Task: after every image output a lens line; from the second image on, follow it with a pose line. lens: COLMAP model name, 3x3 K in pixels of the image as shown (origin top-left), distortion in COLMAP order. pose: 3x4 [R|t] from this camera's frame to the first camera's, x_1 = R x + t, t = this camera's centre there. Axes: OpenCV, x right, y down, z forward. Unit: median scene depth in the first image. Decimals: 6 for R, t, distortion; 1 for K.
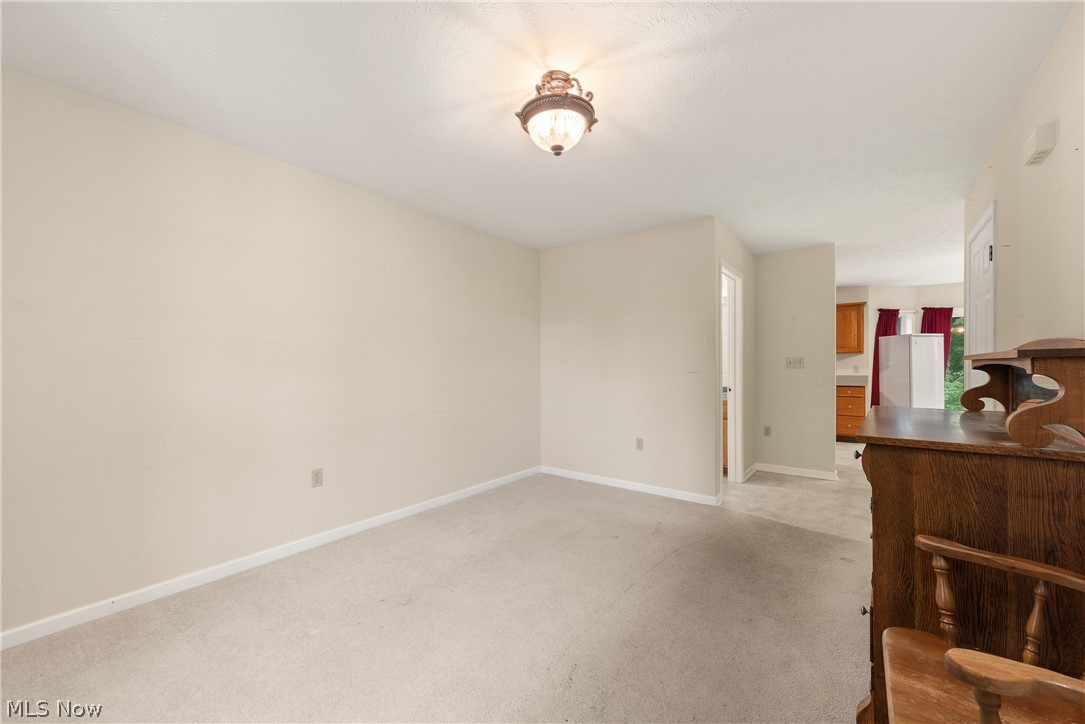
lens RADIAL K [[433.0, 0, 542.5], [0, 433.0, 362.0], [0, 0, 1]] dist [-0.000781, -0.000164]
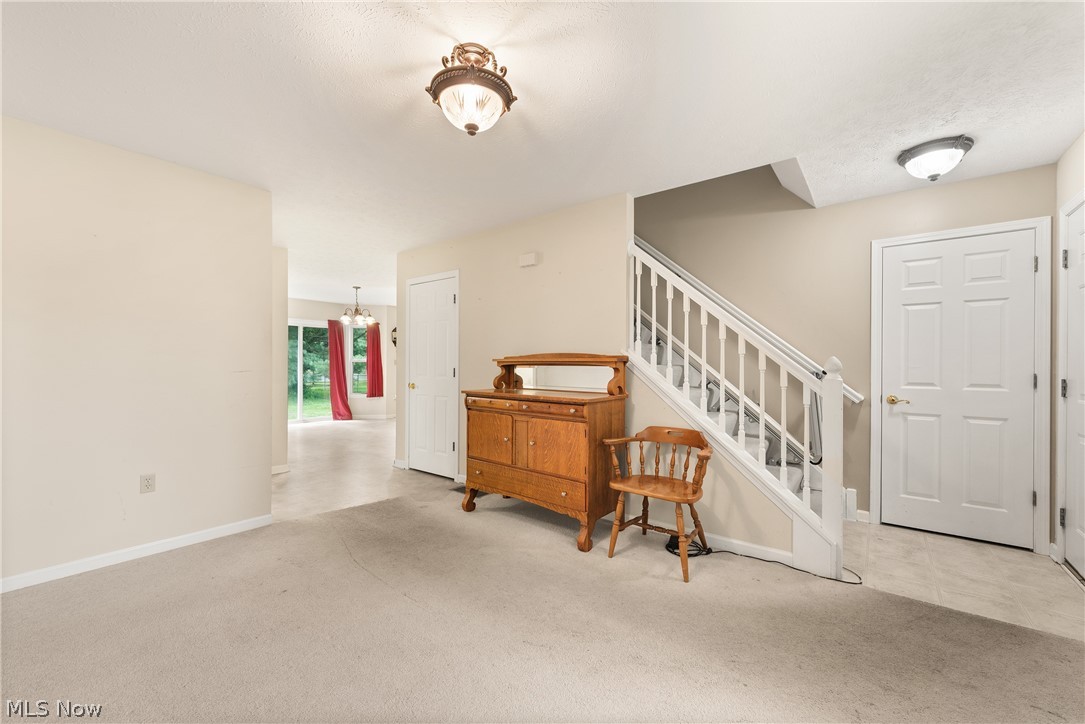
lens RADIAL K [[430.5, 0, 544.2], [0, 430.5, 359.1], [0, 0, 1]] dist [-0.000764, -0.000115]
pose [[0.021114, 0.011431, 0.999712, -0.945517], [-0.007707, 0.999907, -0.011270, 0.007933], [-0.999747, -0.007467, 0.021200, 0.875664]]
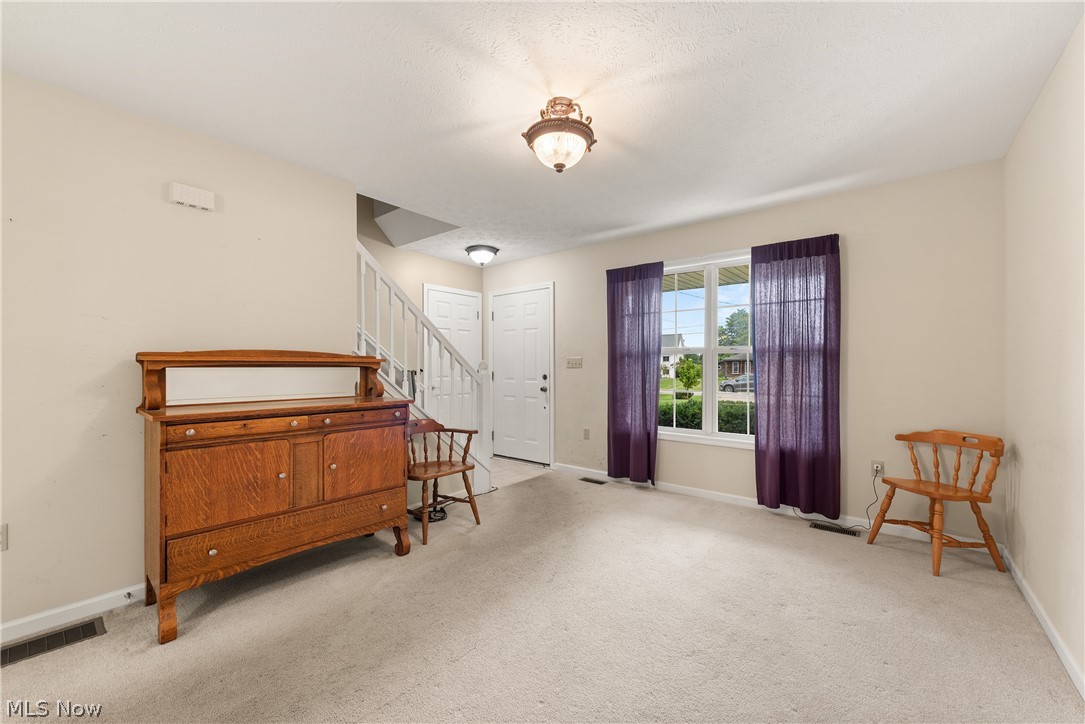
lens RADIAL K [[433.0, 0, 542.5], [0, 433.0, 362.0], [0, 0, 1]] dist [-0.000781, -0.000164]
pose [[-0.999124, -0.000207, 0.041846, 0.075559], [-0.000648, 0.999944, -0.010521, 0.012367], [-0.041842, -0.010539, -0.999069, 2.305009]]
